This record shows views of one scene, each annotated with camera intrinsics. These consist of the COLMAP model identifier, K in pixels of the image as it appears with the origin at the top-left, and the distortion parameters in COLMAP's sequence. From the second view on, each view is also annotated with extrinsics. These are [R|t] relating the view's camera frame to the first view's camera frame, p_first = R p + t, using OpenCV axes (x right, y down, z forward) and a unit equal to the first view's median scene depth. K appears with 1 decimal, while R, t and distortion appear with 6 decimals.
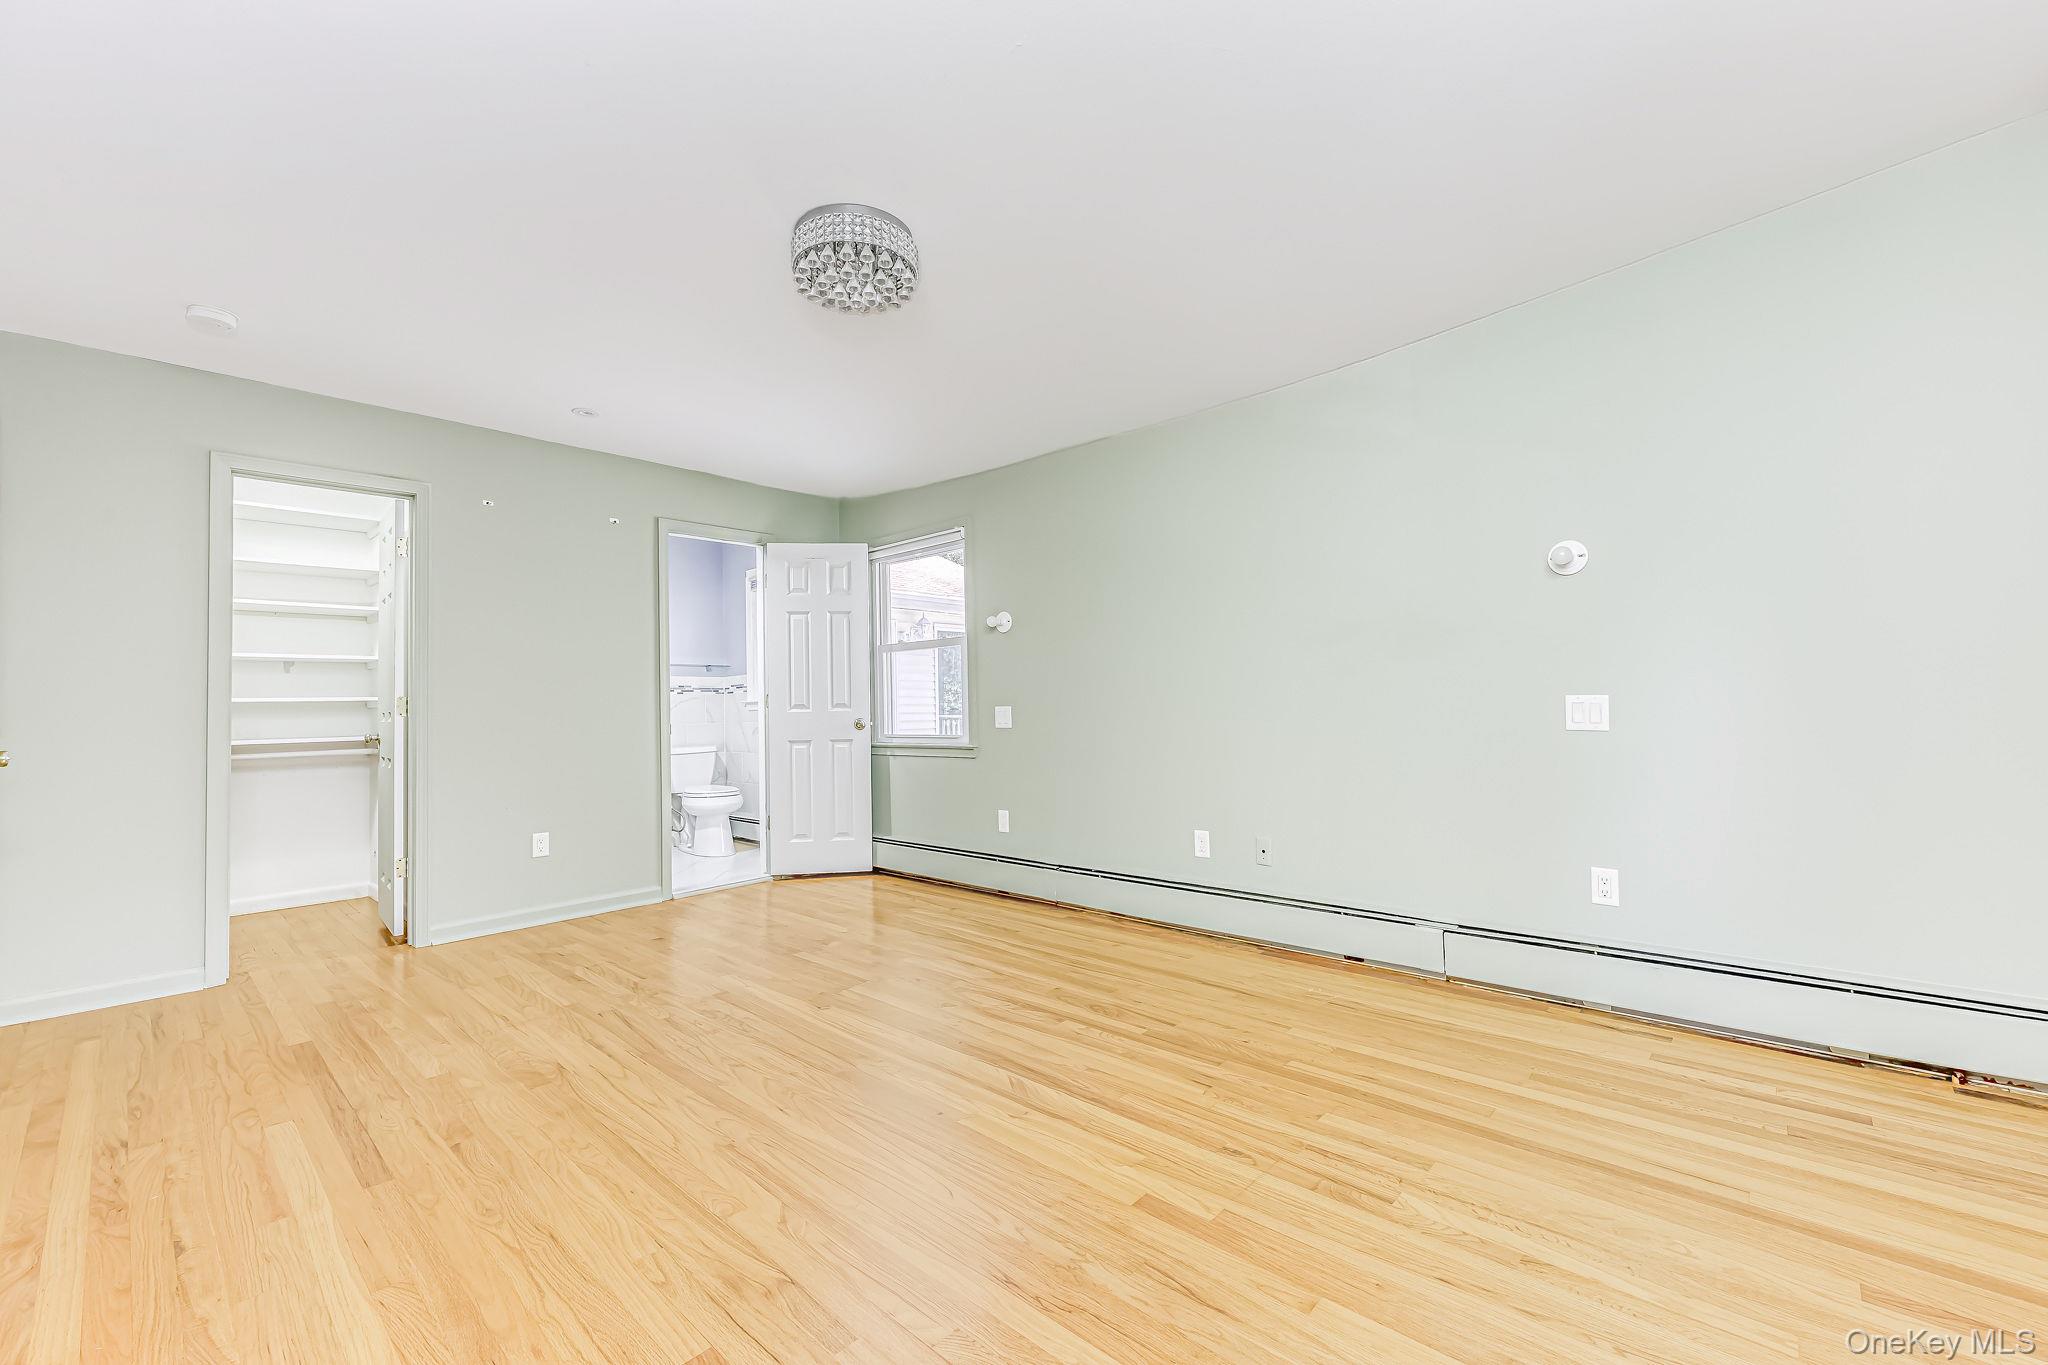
lens RADIAL K [[850.5, 0, 1031.6], [0, 850.5, 680.7], [0, 0, 1]] dist [0.000710, -0.000145]
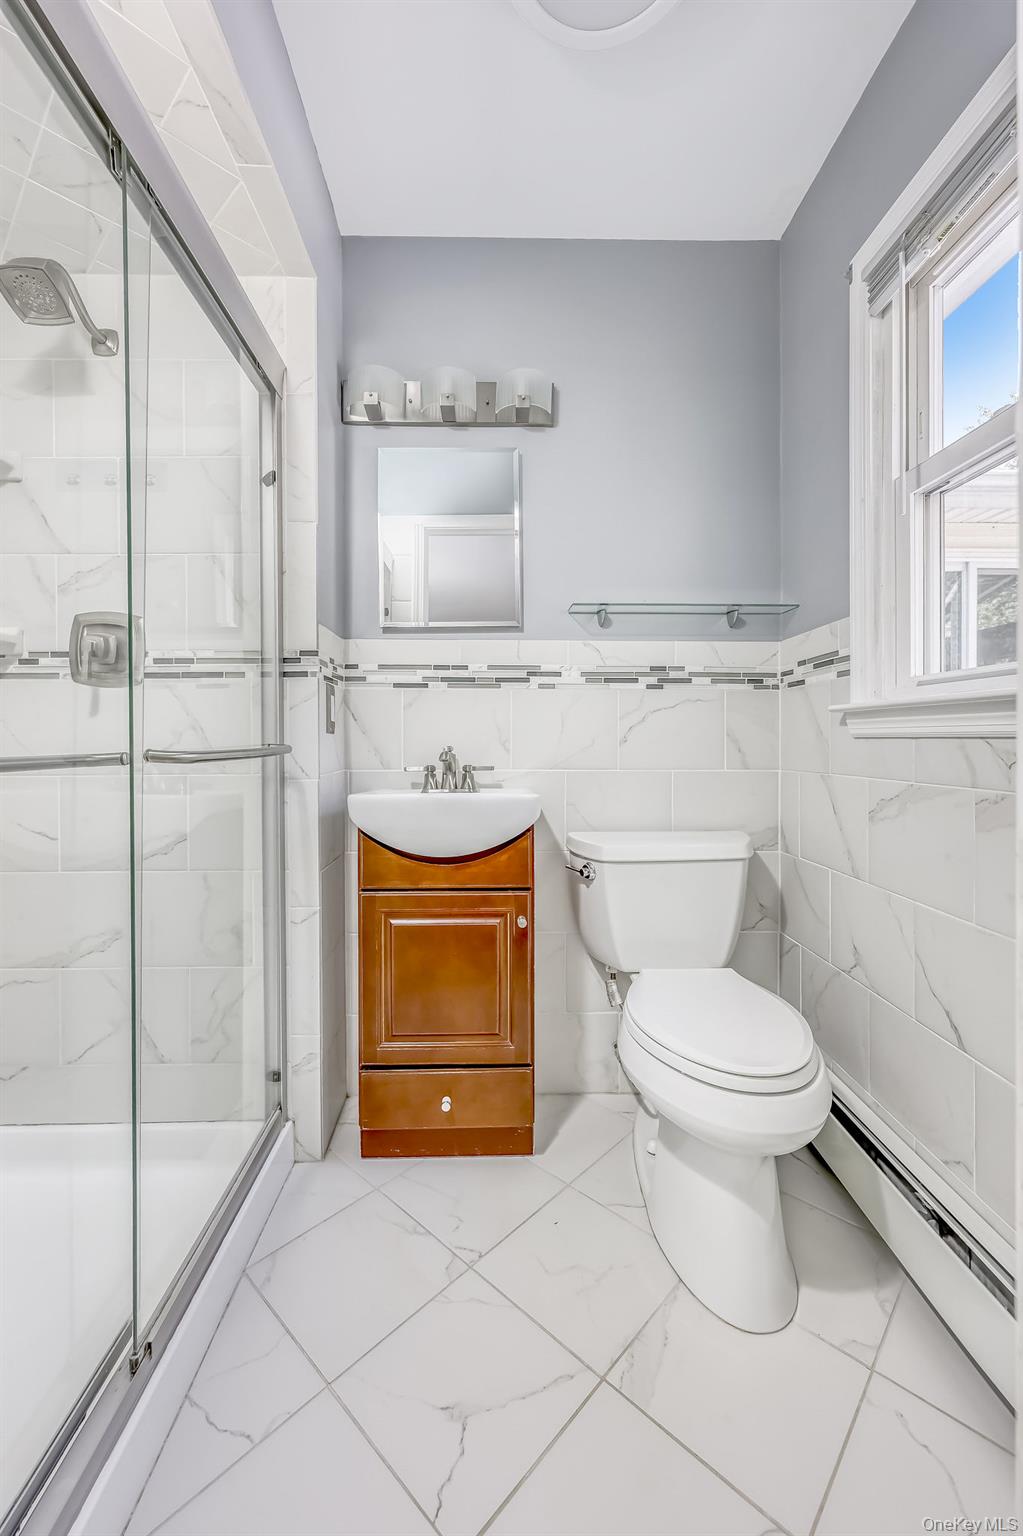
lens RADIAL K [[637.9, 0, 506.4], [0, 637.9, 770.6], [0, 0, 1]] dist [0.000710, -0.000145]
pose [[0.700341, 0.024410, -0.713391, -0.253440], [0.009751, 0.998995, 0.043755, 0.037320], [0.713742, -0.037600, 0.699399, 0.740513]]
